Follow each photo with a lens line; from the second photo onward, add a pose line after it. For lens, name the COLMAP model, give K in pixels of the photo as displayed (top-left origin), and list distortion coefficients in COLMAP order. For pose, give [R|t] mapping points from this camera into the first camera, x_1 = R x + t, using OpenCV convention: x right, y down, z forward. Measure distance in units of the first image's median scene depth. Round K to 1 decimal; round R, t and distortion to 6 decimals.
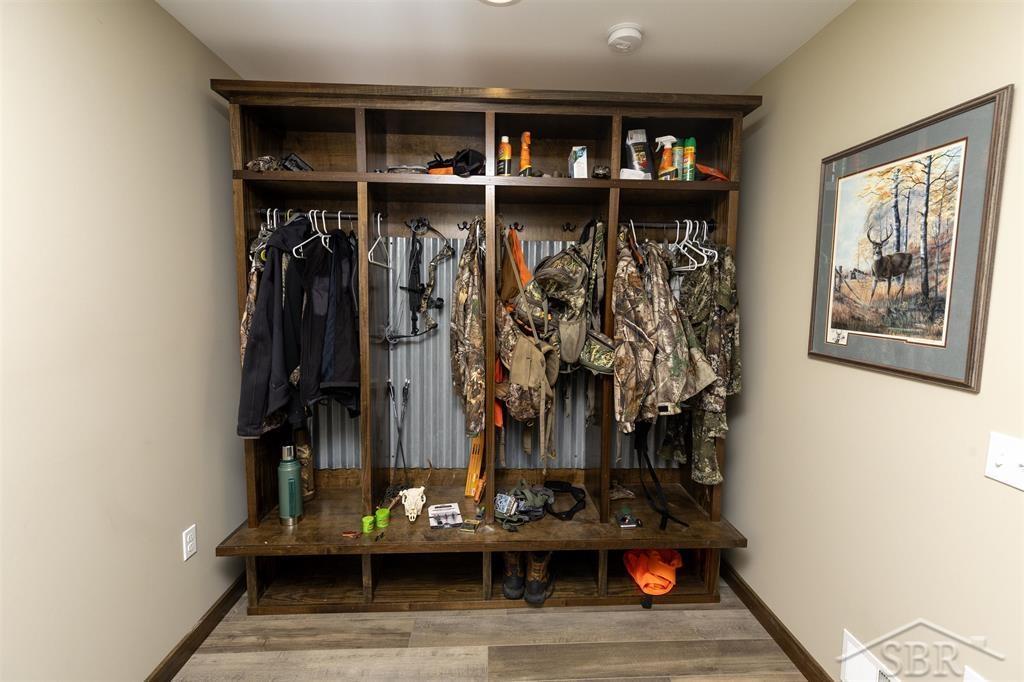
lens RADIAL K [[471.4, 0, 513.9], [0, 471.4, 337.4], [0, 0, 1]] dist [0.012674, 0.000073]
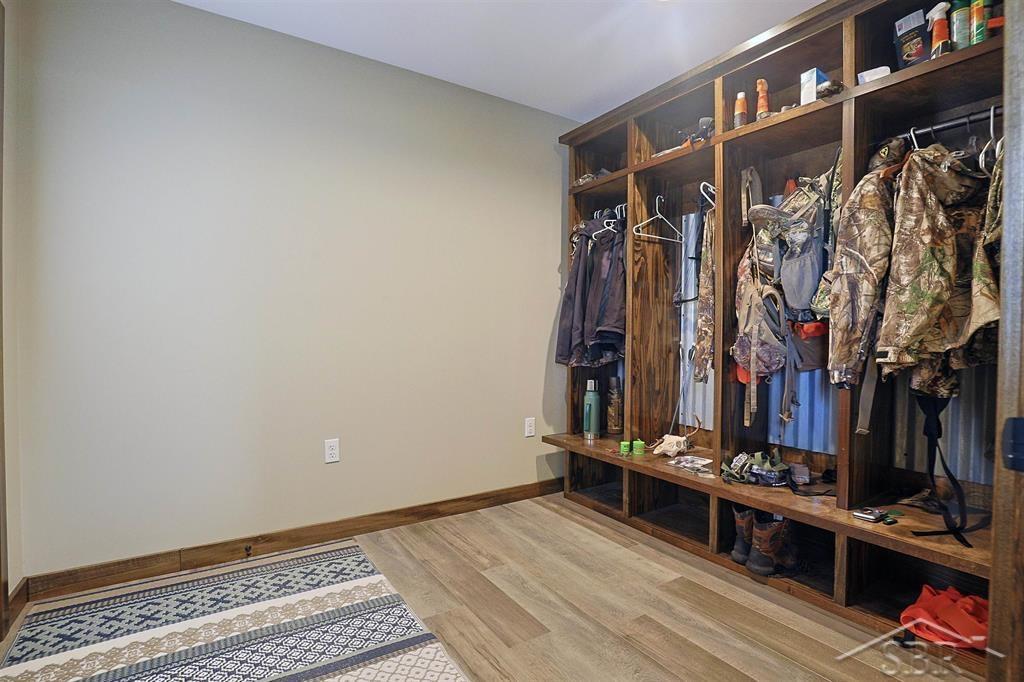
lens RADIAL K [[494.2, 0, 479.4], [0, 494.2, 335.9], [0, 0, 1]] dist [-0.027344, 0.000654]
pose [[0.469535, 0.009034, -0.882868, 0.669528], [-0.085696, 0.995693, -0.035387, 0.194166], [0.878745, 0.092273, 0.468287, 0.048071]]
